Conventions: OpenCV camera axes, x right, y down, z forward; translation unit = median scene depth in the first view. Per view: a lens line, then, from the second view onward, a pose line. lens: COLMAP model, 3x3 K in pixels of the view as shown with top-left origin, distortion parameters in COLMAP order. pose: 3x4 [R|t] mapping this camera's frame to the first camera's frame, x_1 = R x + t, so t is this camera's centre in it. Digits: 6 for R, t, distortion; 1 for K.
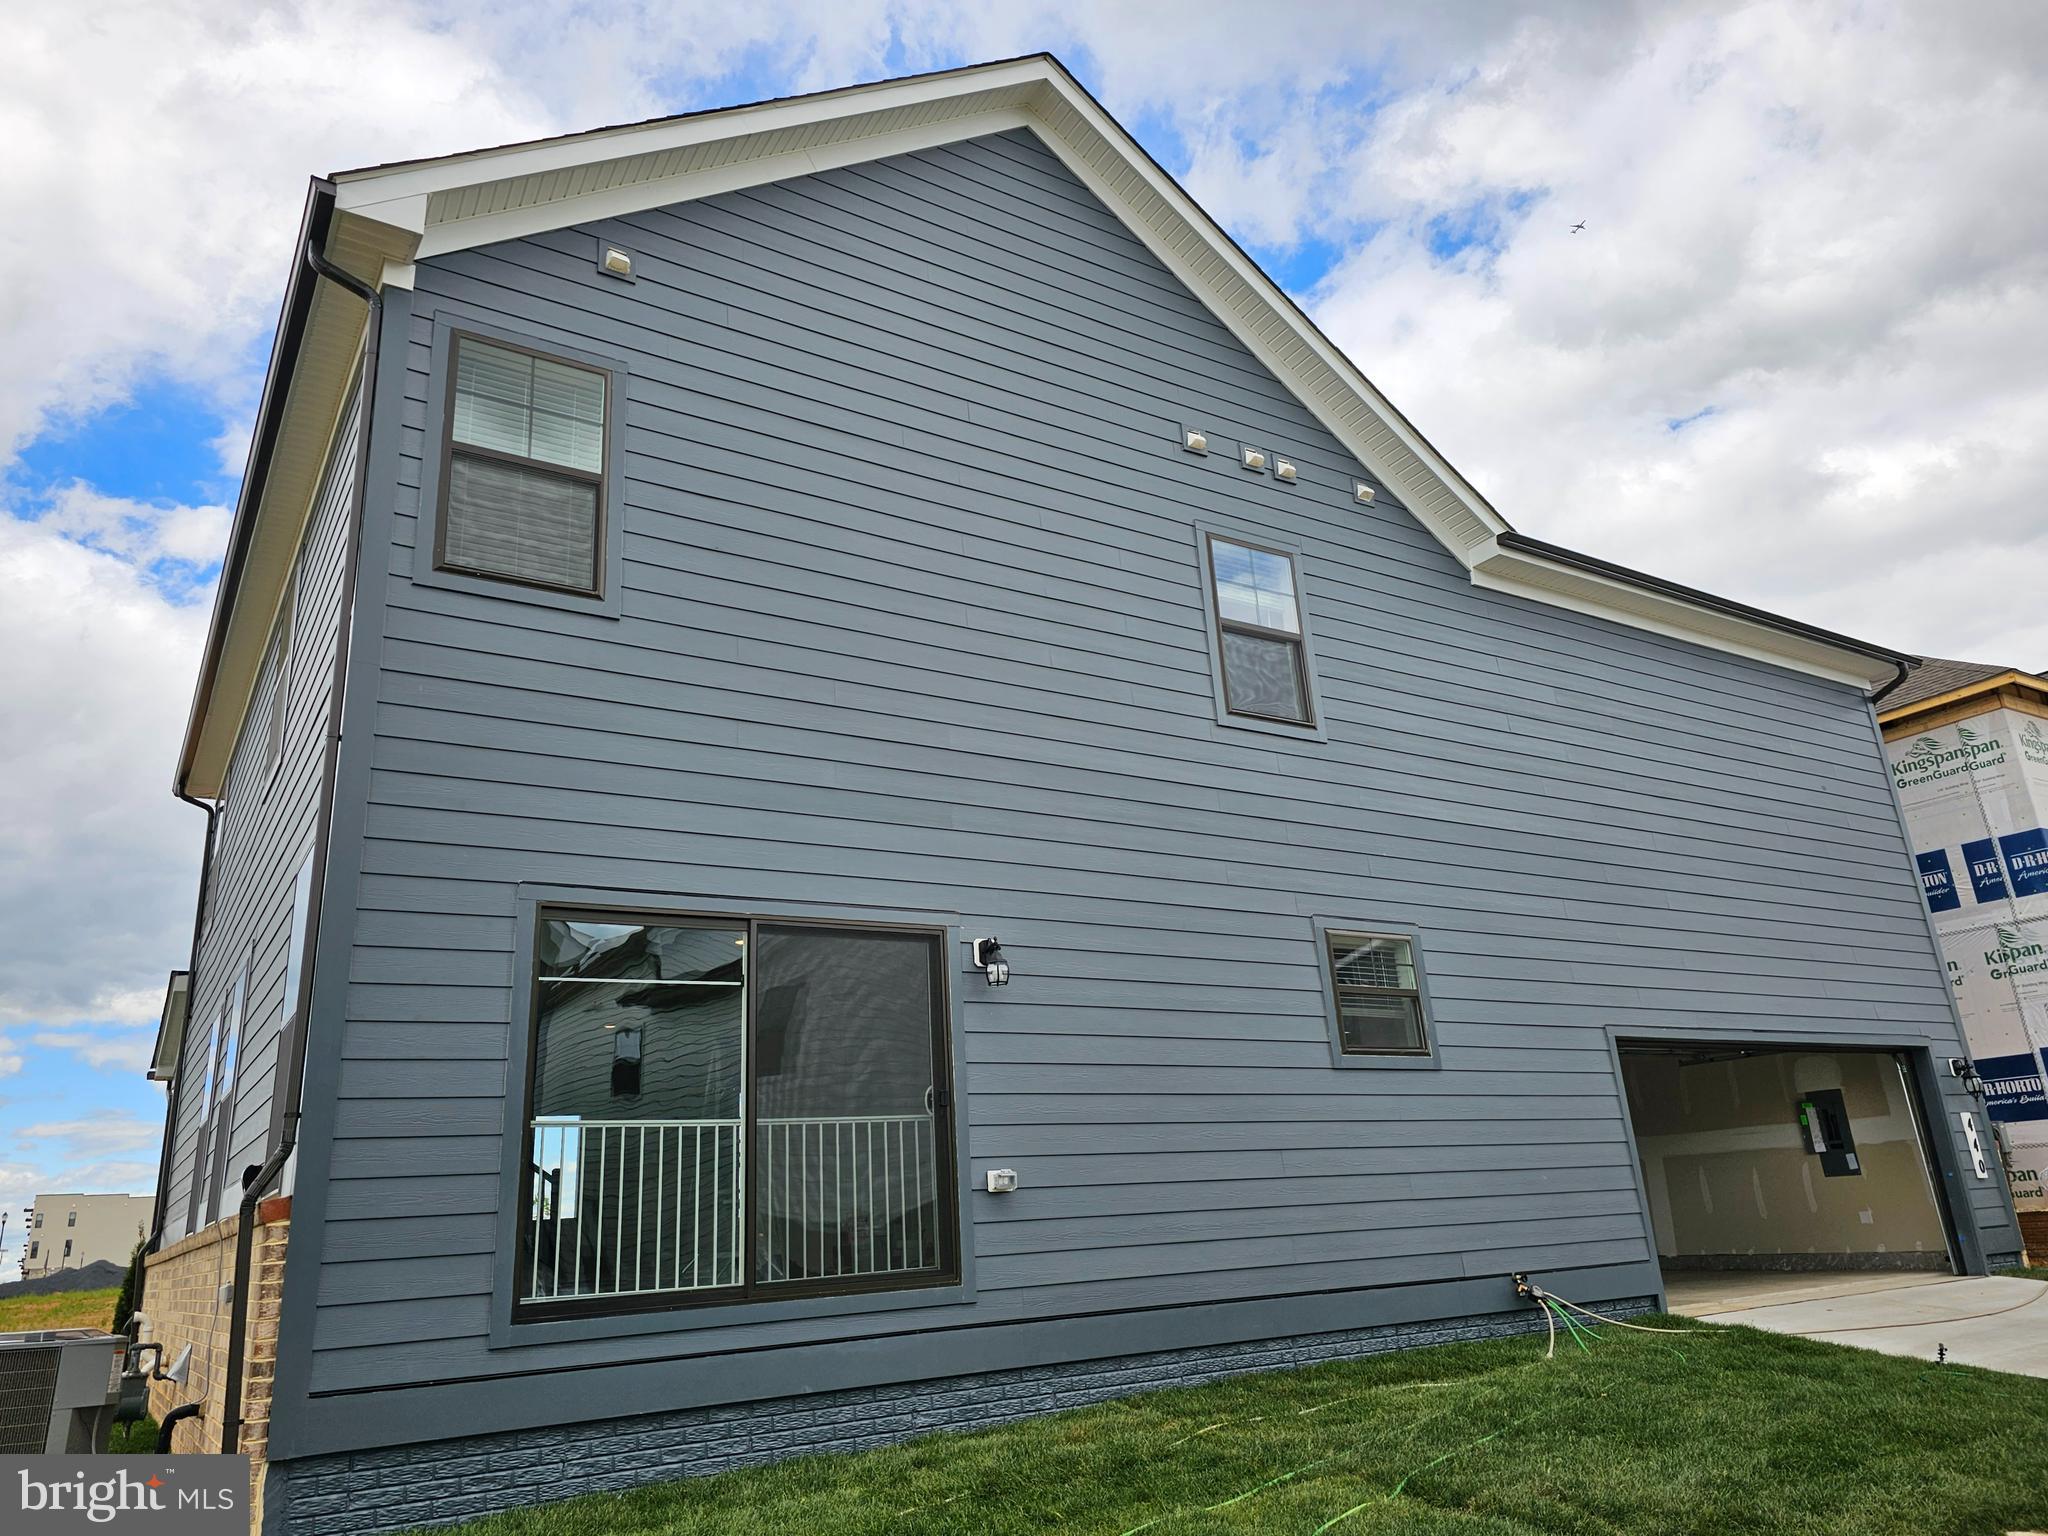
lens RADIAL K [[1411.6, 0, 1026.7], [0, 1411.6, 757.5], [0, 0, 1]] dist [0.054457, -0.041678]
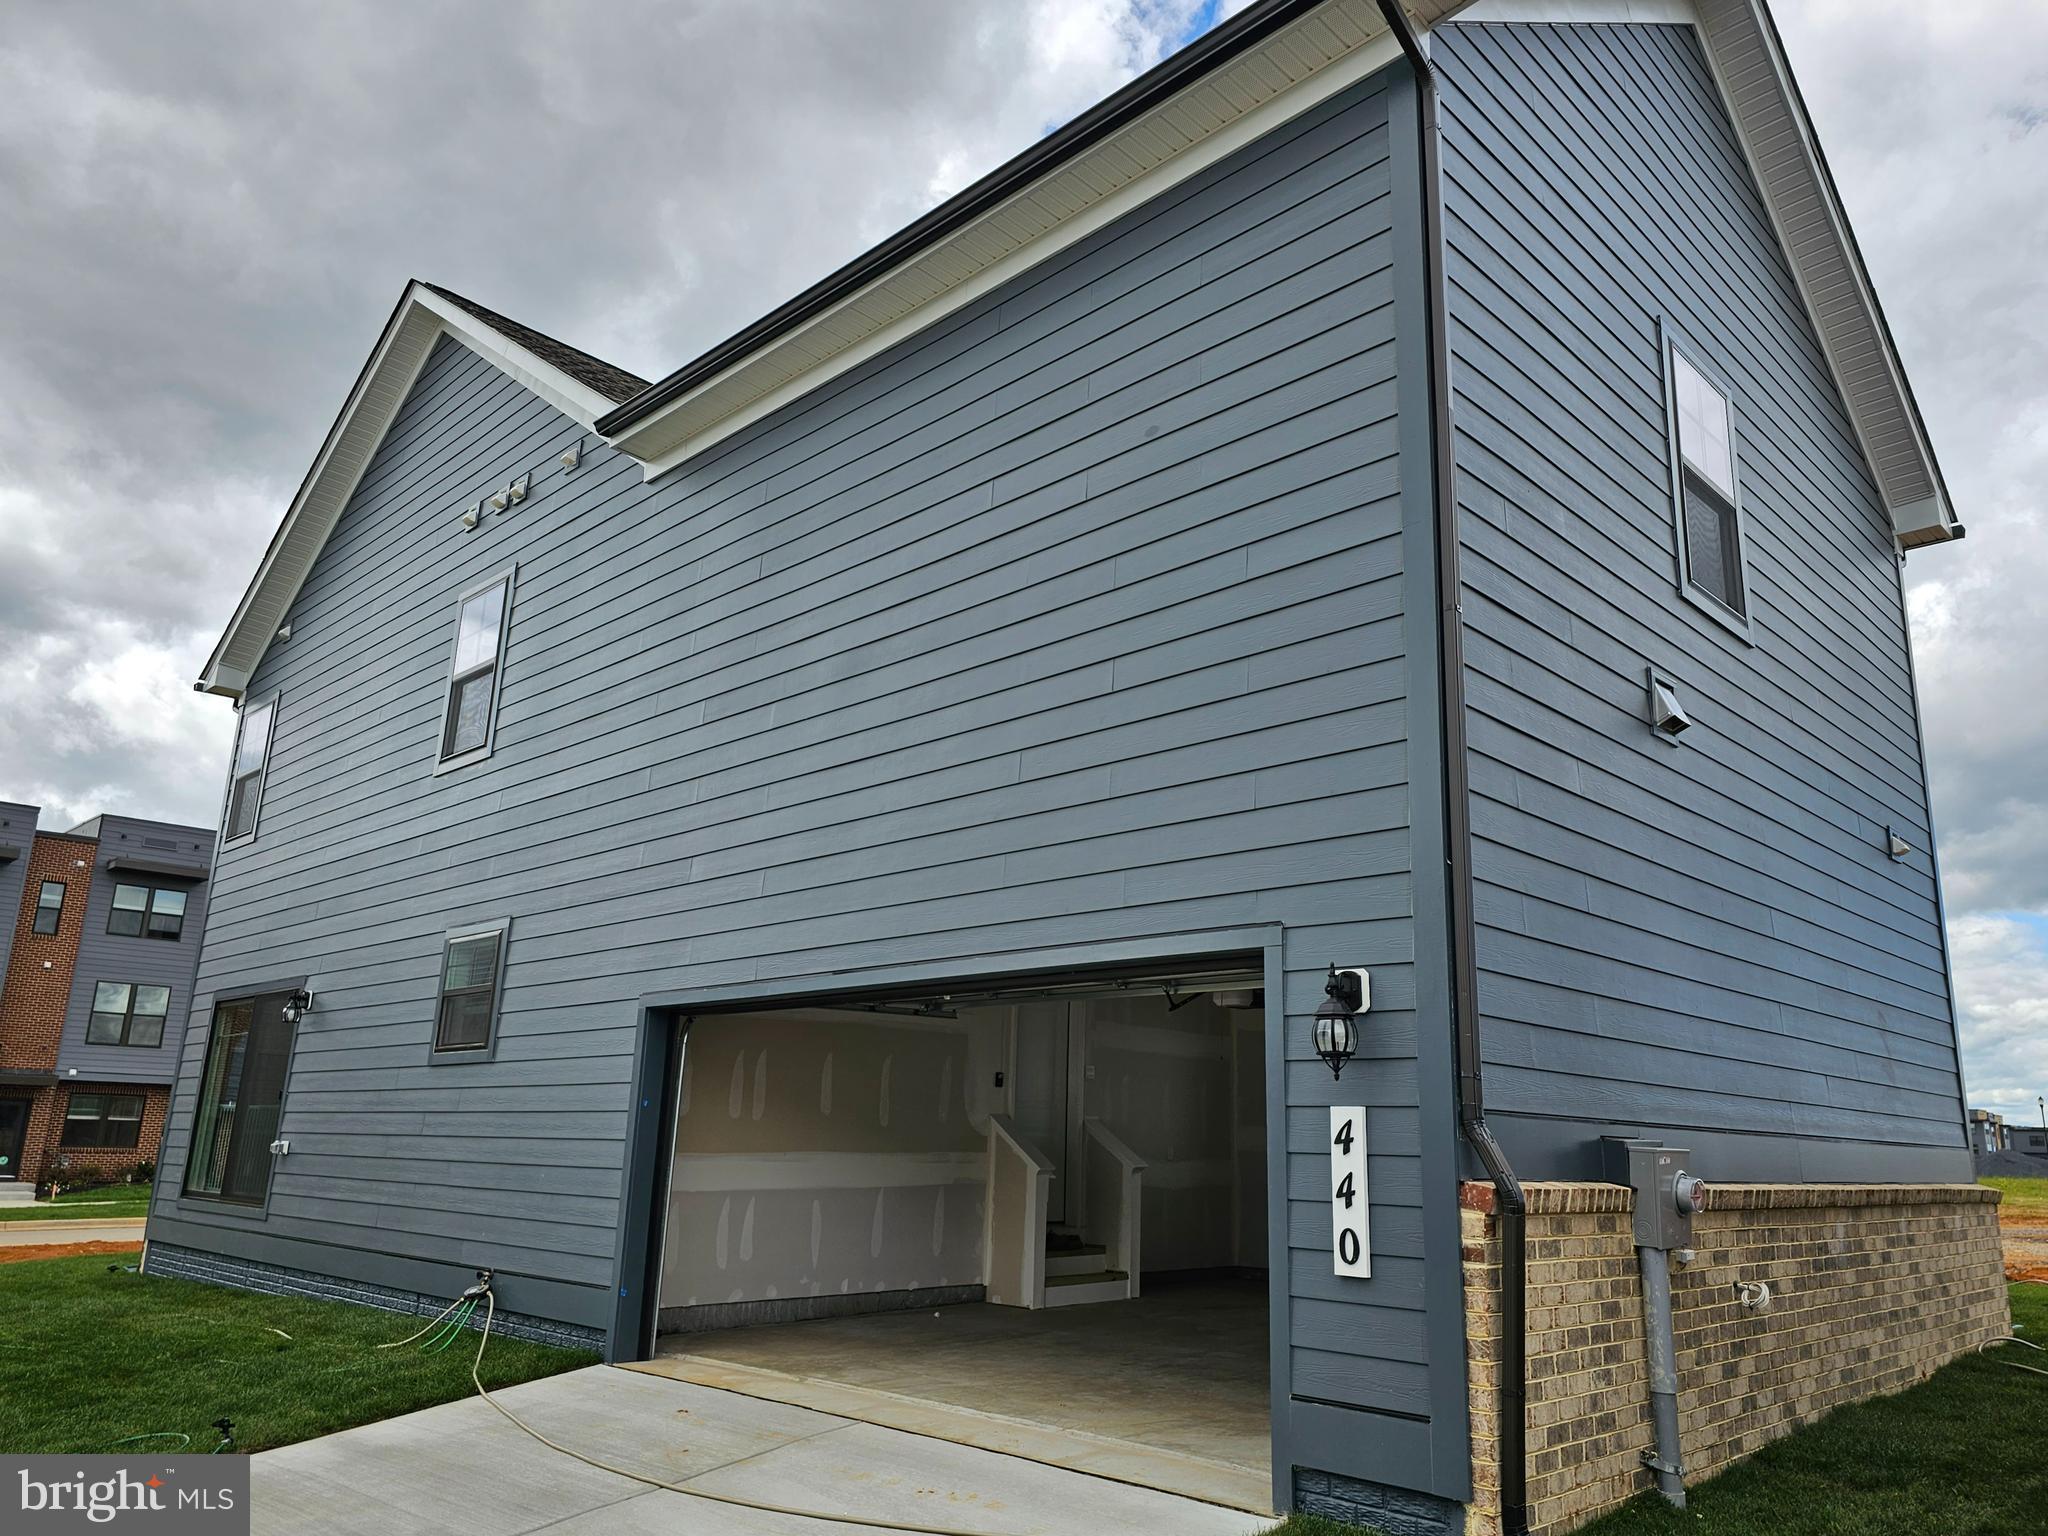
lens RADIAL K [[1411.6, 0, 1033.5], [0, 1411.6, 774.6], [0, 0, 1]] dist [0.054457, -0.041678]
pose [[0.225401, -0.183635, -0.956803, 0.938381], [0.272608, 0.954735, -0.119018, 0.169875], [0.935350, -0.234006, 0.265258, 0.772458]]
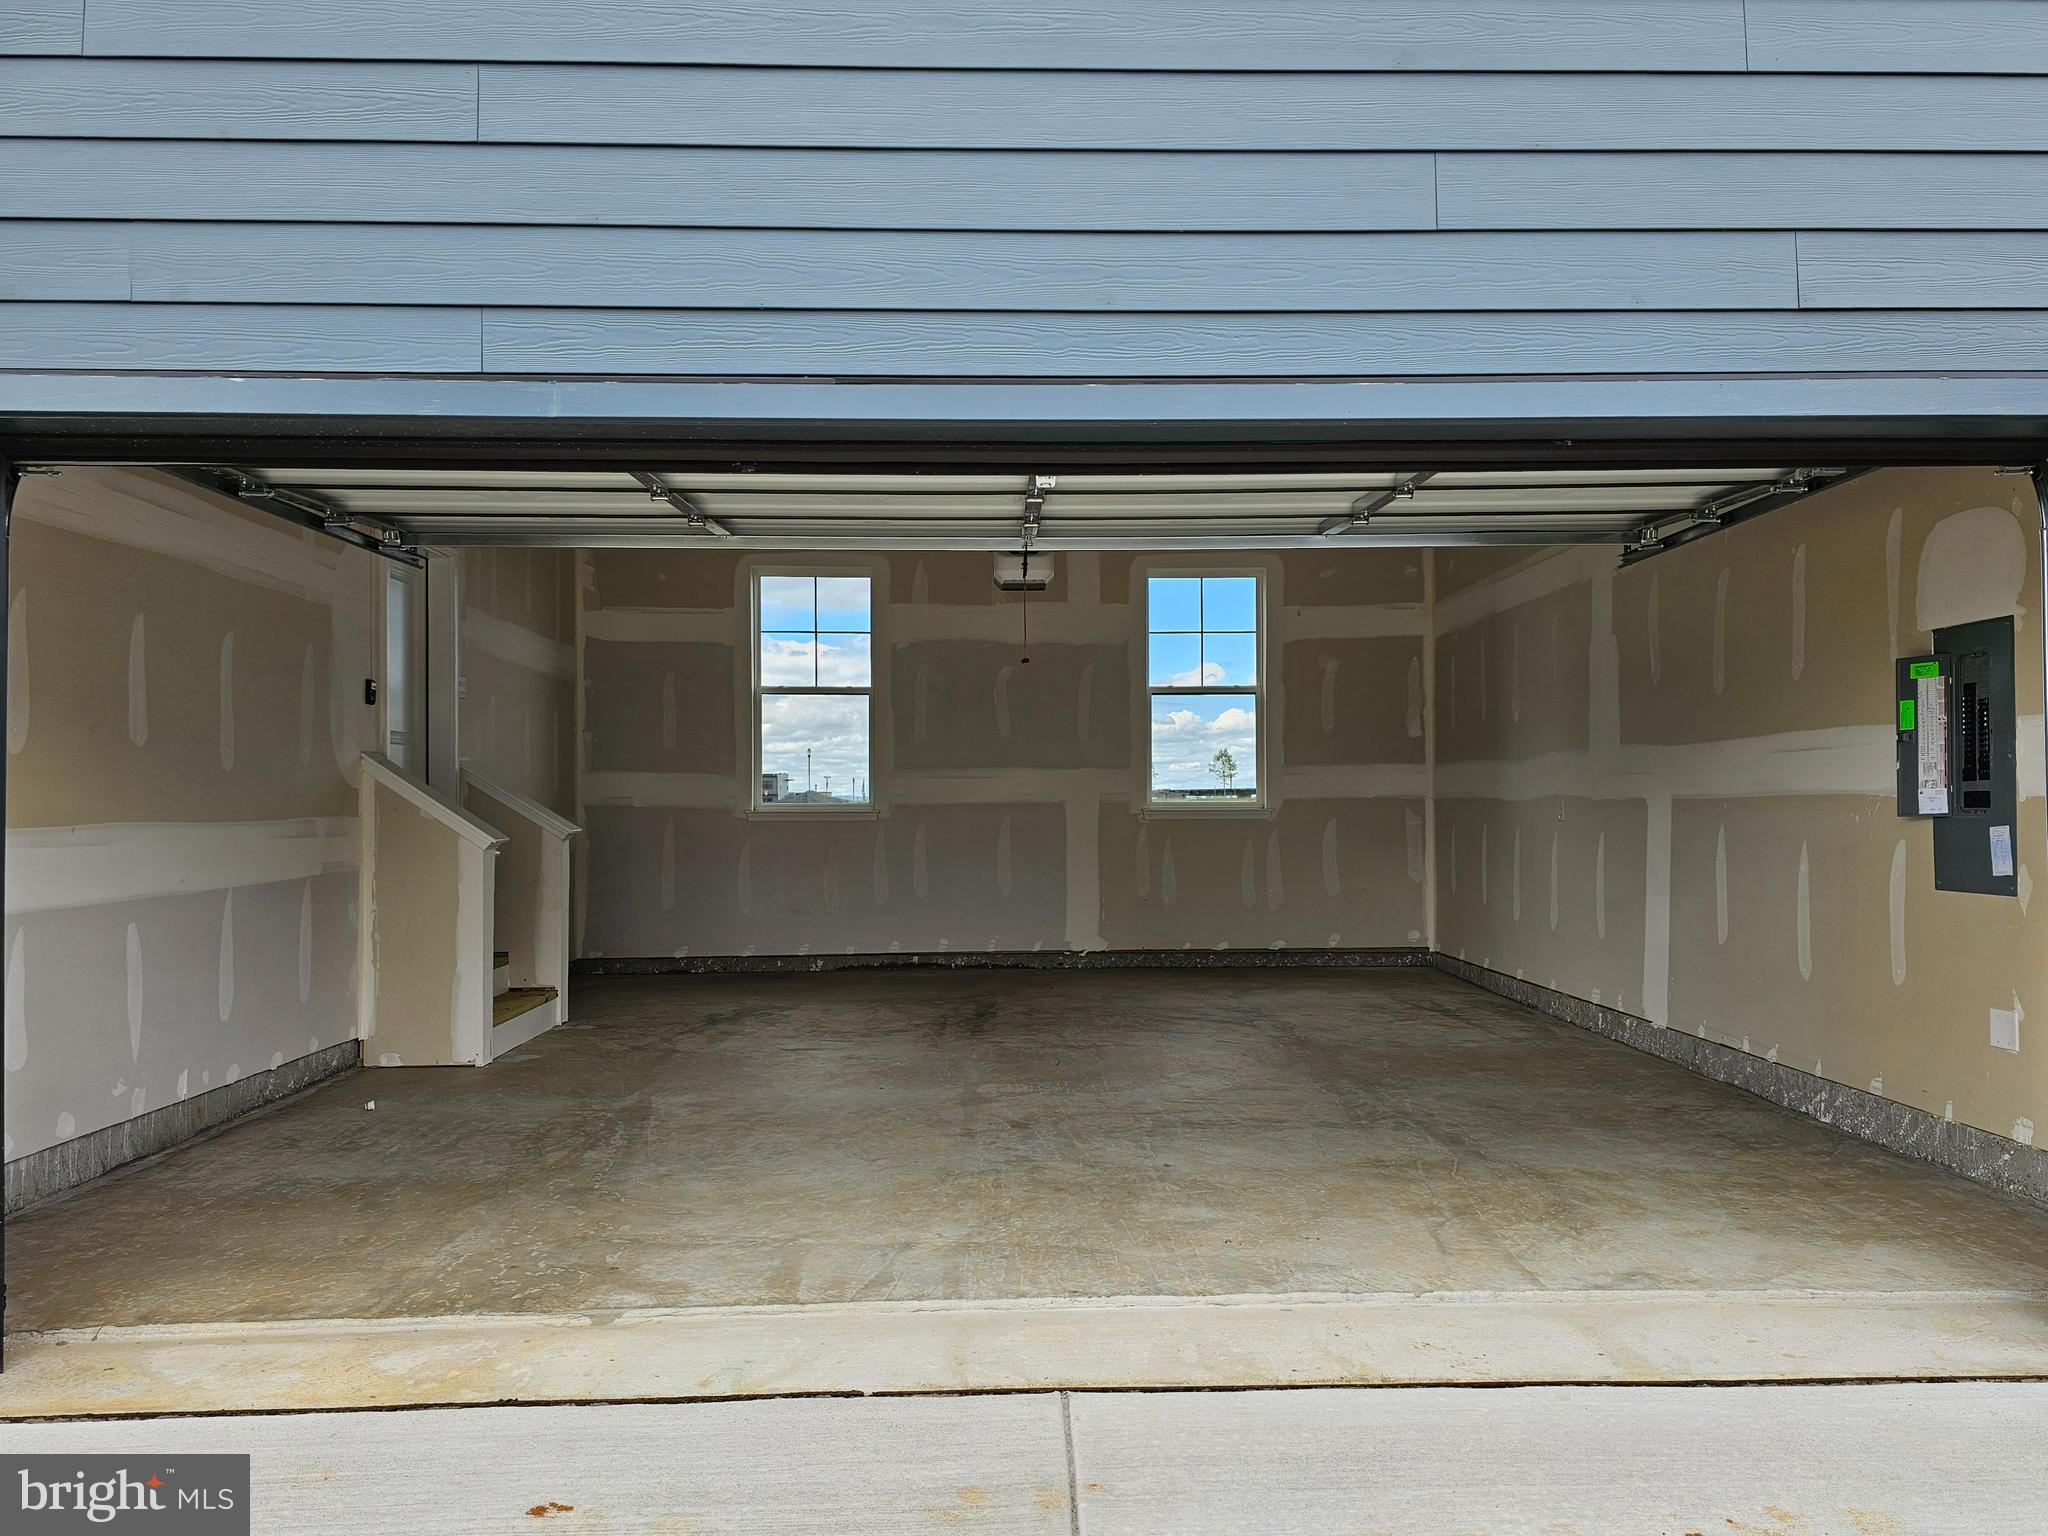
lens RADIAL K [[1411.6, 0, 1016.0], [0, 1411.6, 784.4], [0, 0, 1]] dist [0.054457, -0.041678]
pose [[0.860696, 0.045469, -0.507084, 0.546425], [0.116217, 0.952160, 0.282639, 0.158572], [0.495676, -0.302198, 0.814236, 0.653099]]
